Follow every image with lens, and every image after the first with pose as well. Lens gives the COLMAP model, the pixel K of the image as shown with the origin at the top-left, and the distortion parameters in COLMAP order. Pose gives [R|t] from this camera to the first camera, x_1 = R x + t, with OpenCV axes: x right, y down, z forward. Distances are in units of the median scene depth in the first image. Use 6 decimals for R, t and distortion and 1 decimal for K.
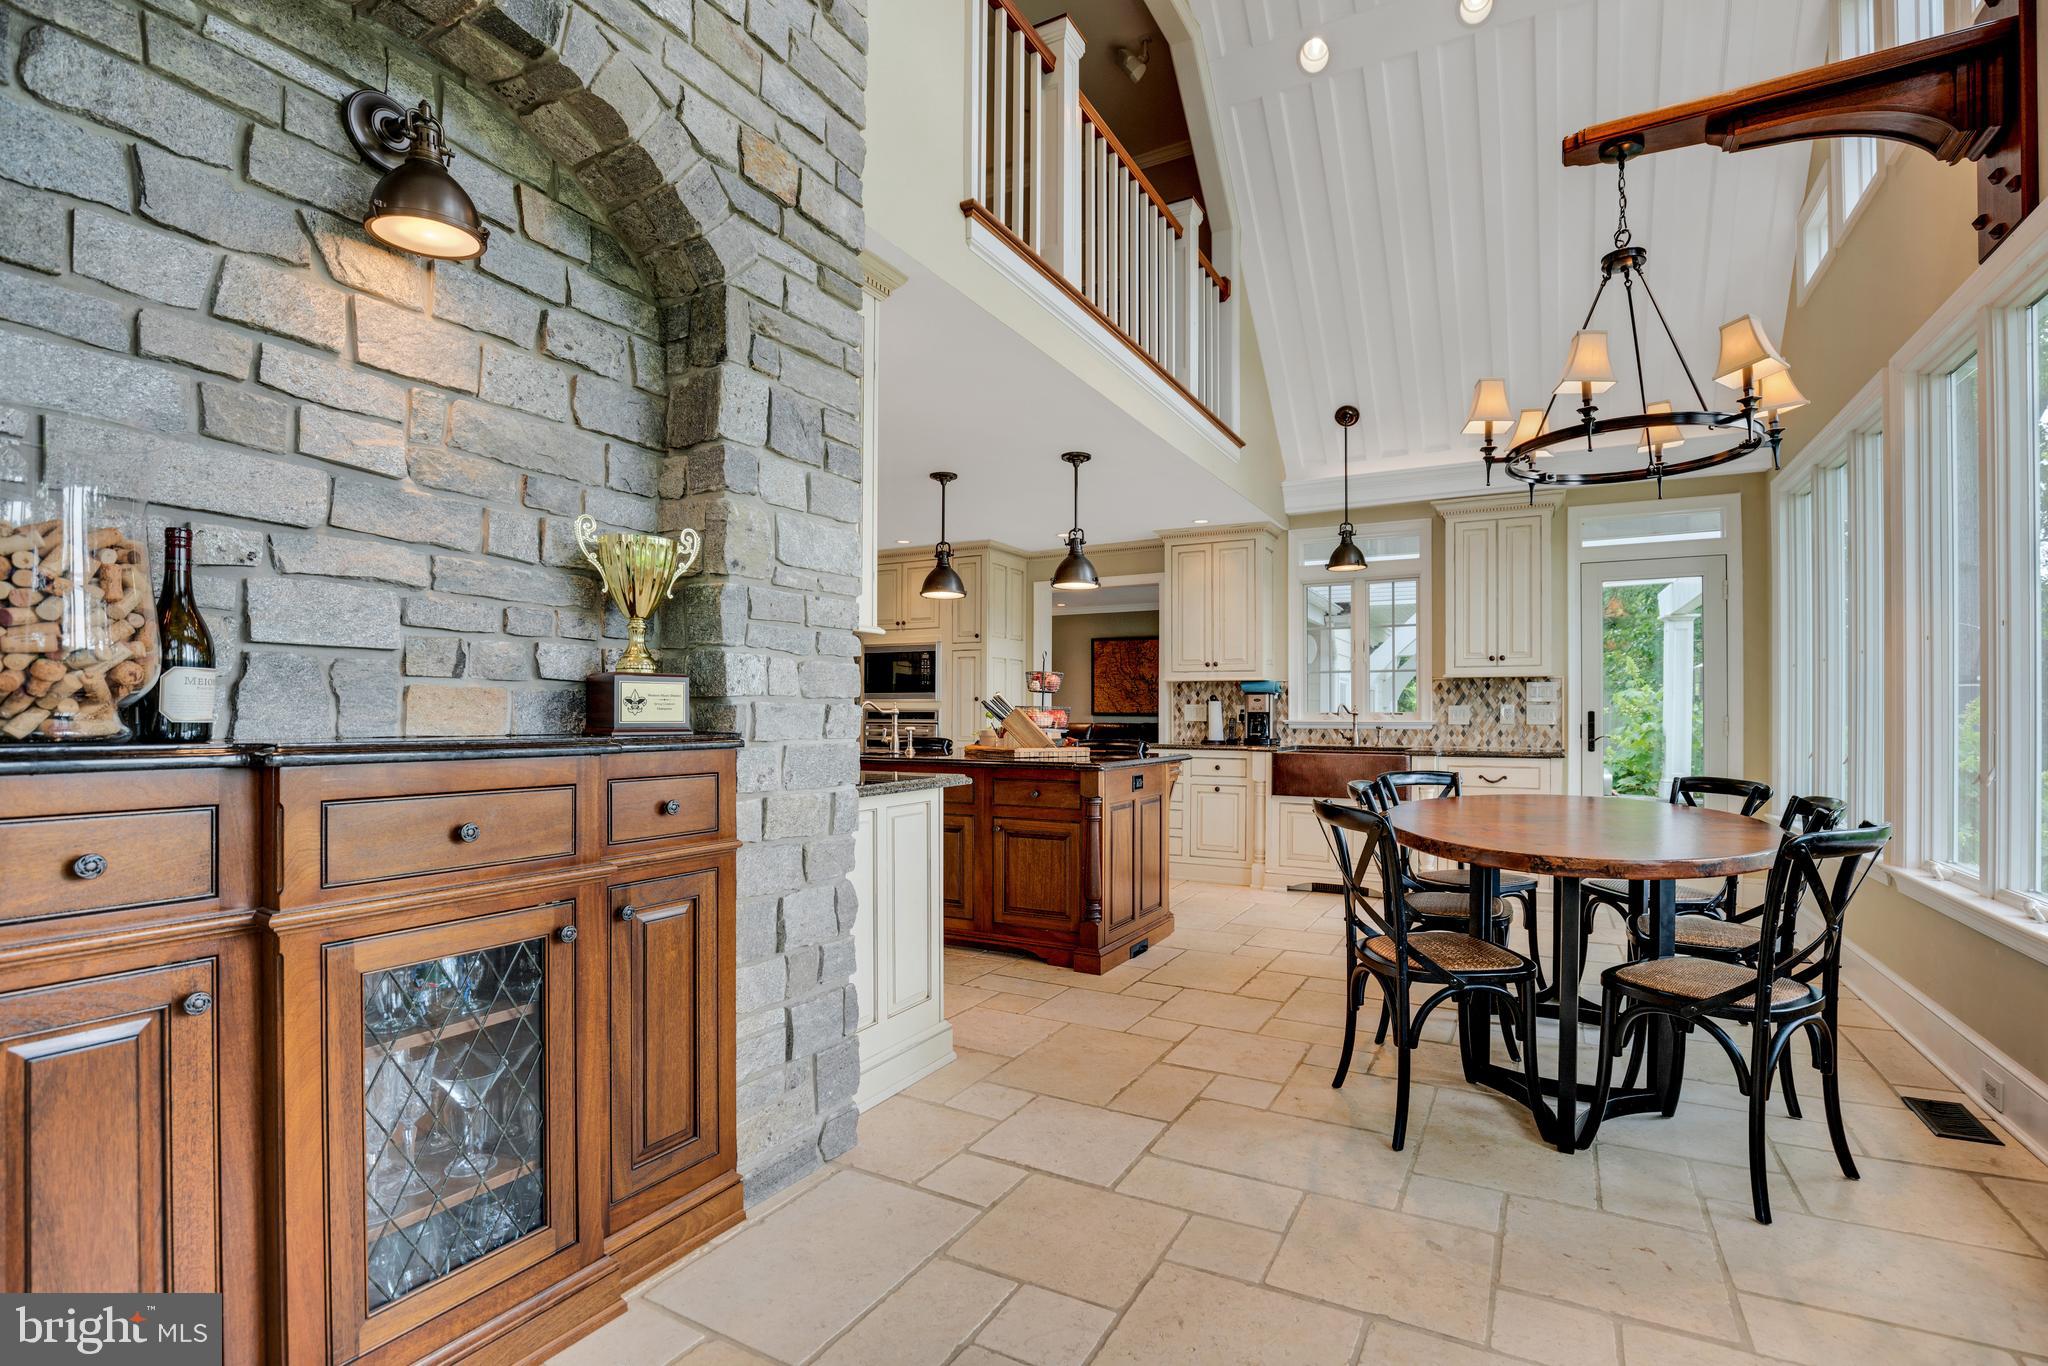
lens RADIAL K [[945.8, 0, 1034.4], [0, 945.8, 712.7], [0, 0, 1]] dist [-0.033847, 0.005352]
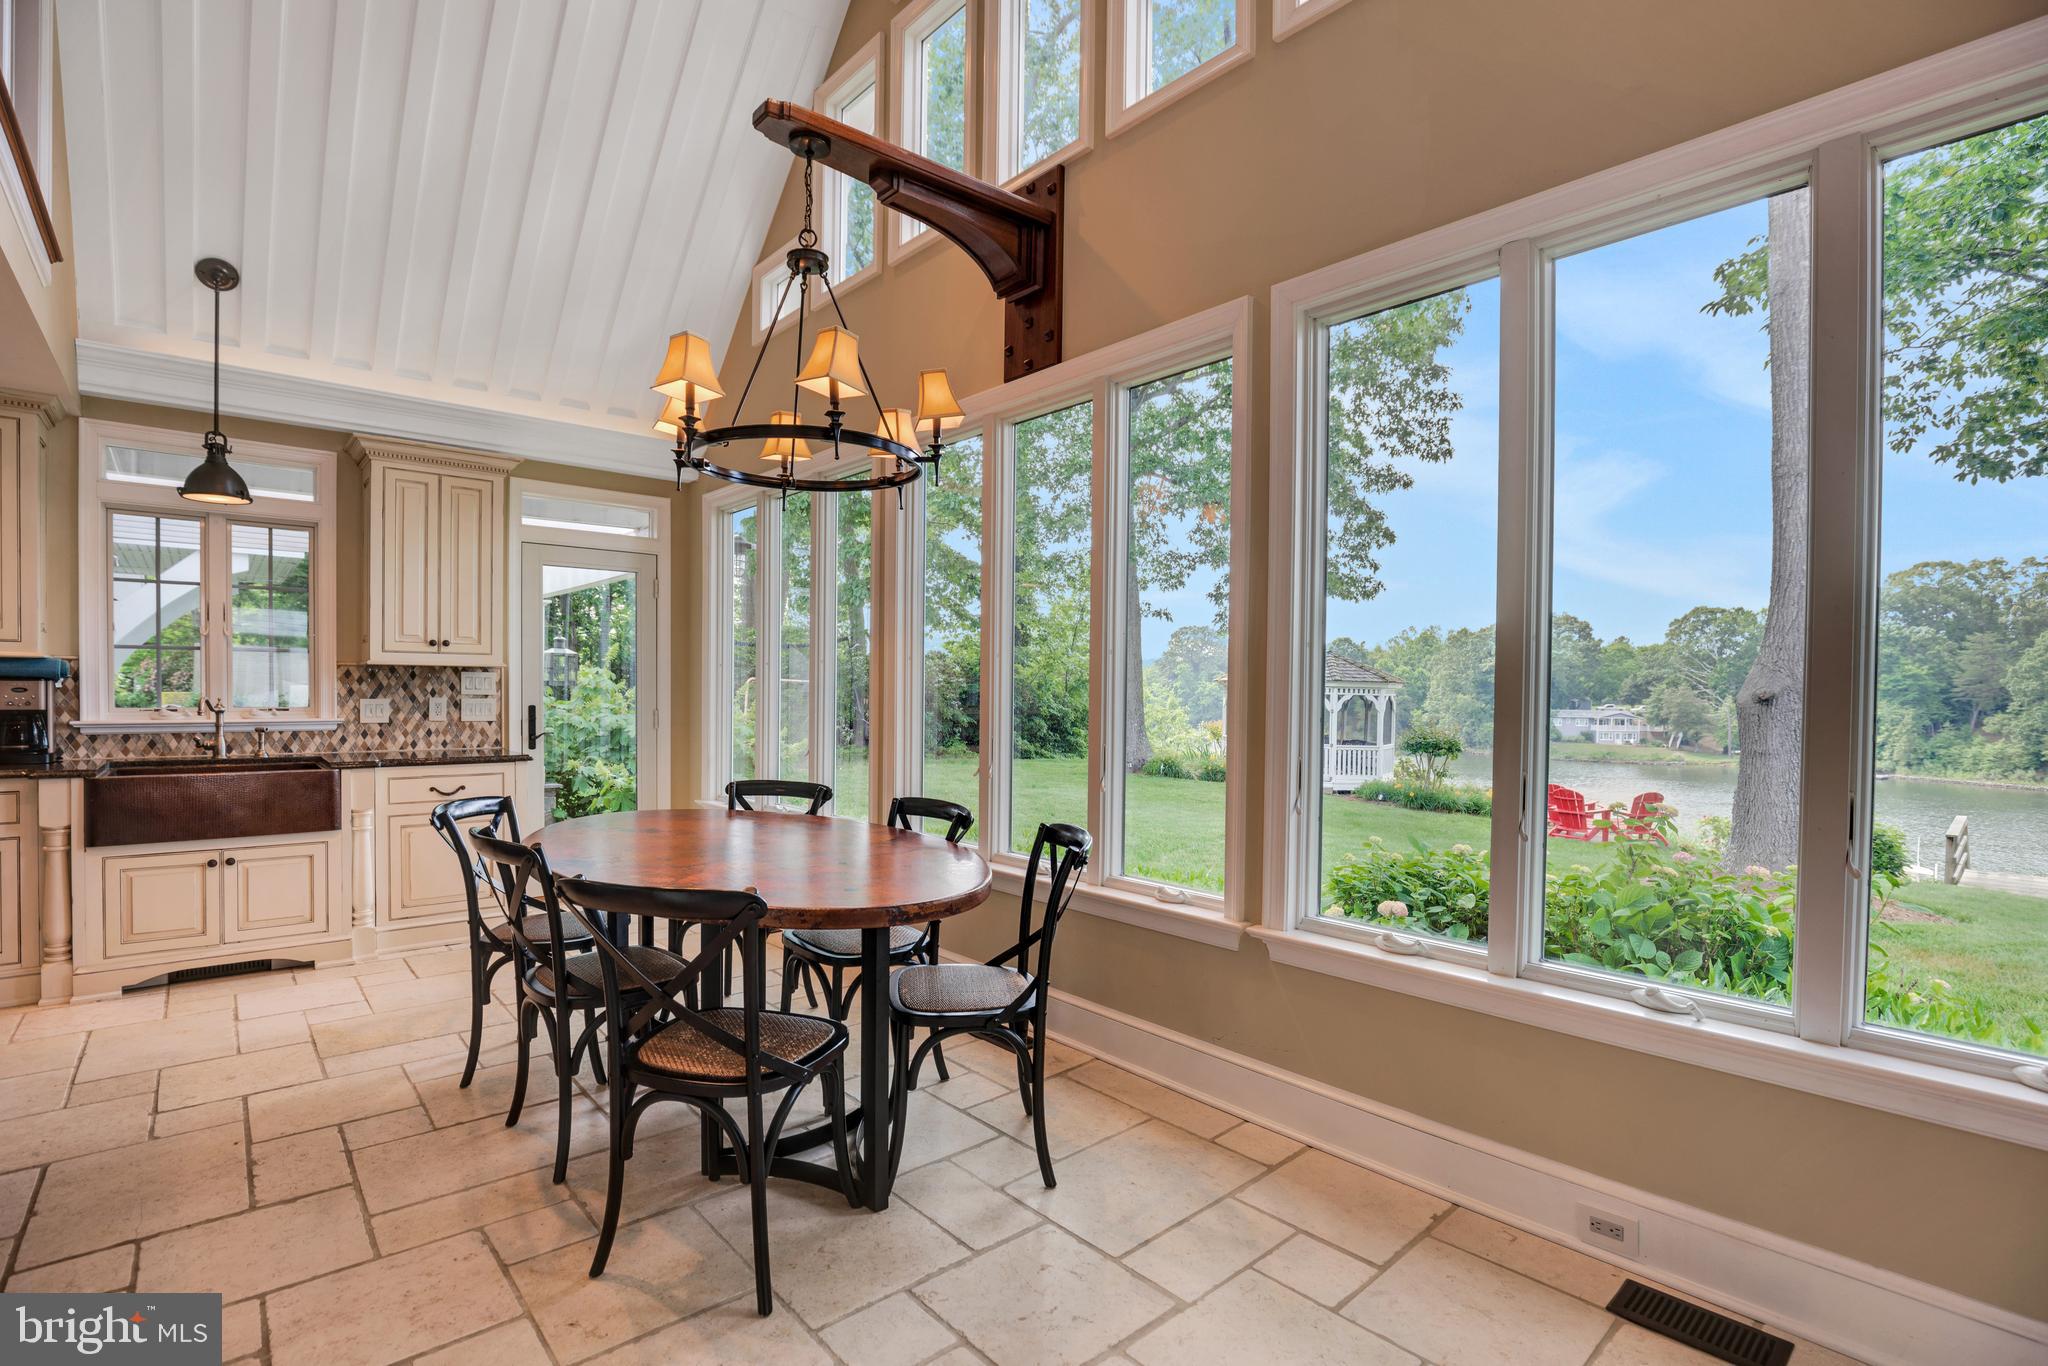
lens RADIAL K [[945.8, 0, 1038.7], [0, 945.8, 713.0], [0, 0, 1]] dist [-0.033847, 0.005352]
pose [[0.332240, -0.020308, 0.942976, -0.103730], [-0.011631, 0.999604, 0.025626, -0.022622], [-0.943123, -0.019482, 0.331872, 0.214755]]
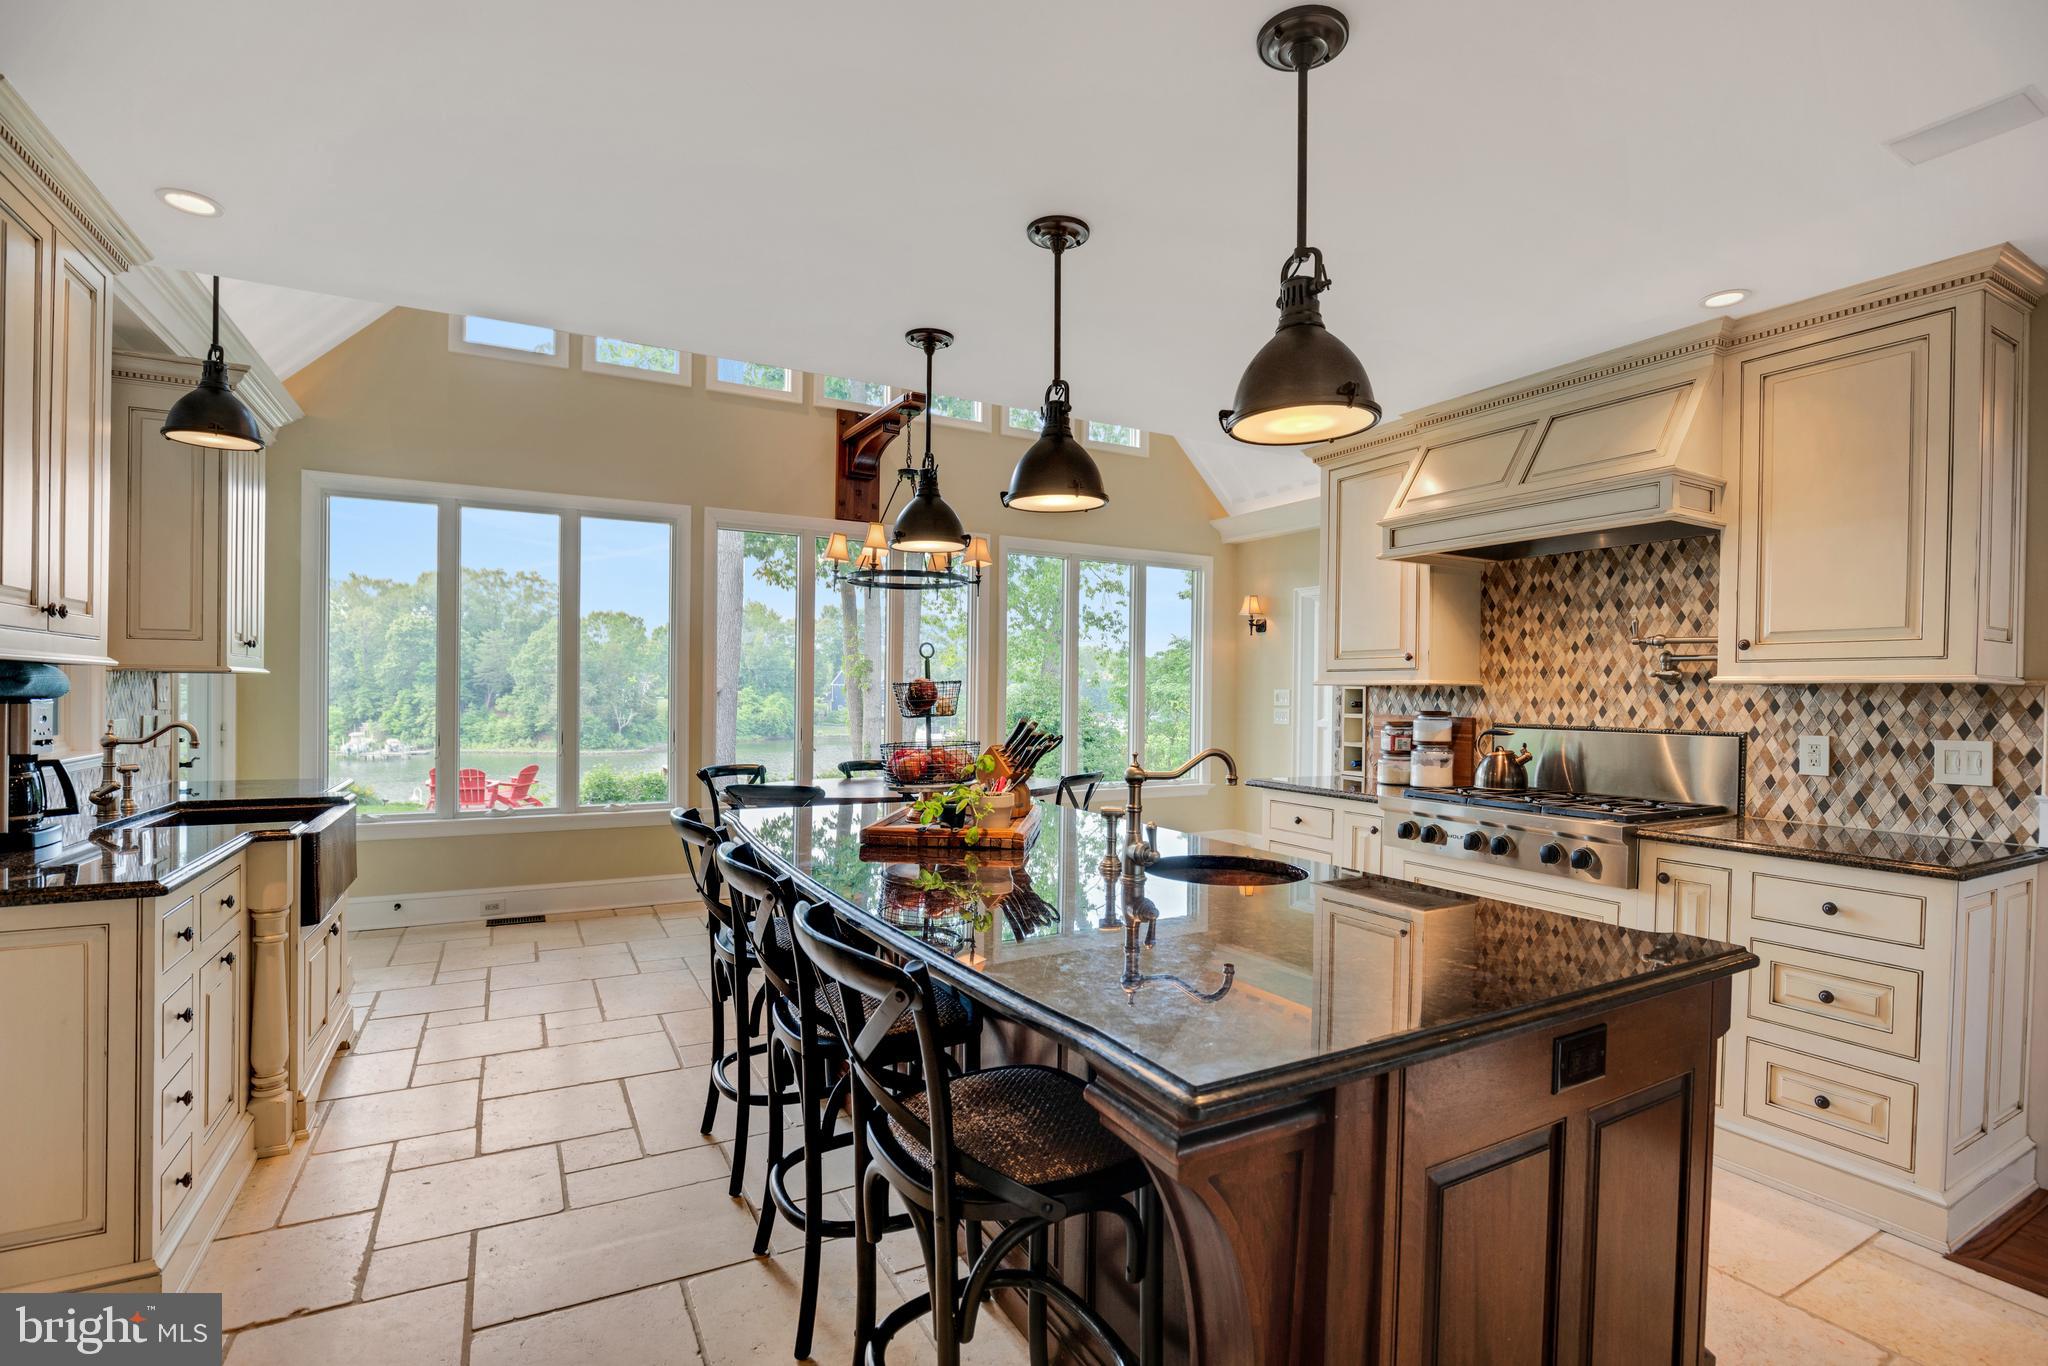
lens RADIAL K [[945.8, 0, 1036.5], [0, 945.8, 688.2], [0, 0, 1]] dist [-0.033847, 0.005352]
pose [[-0.842260, -0.008613, 0.539003, -0.281717], [-0.012423, 0.999917, -0.003435, -0.031156], [-0.538929, -0.009589, -0.842297, 1.174591]]
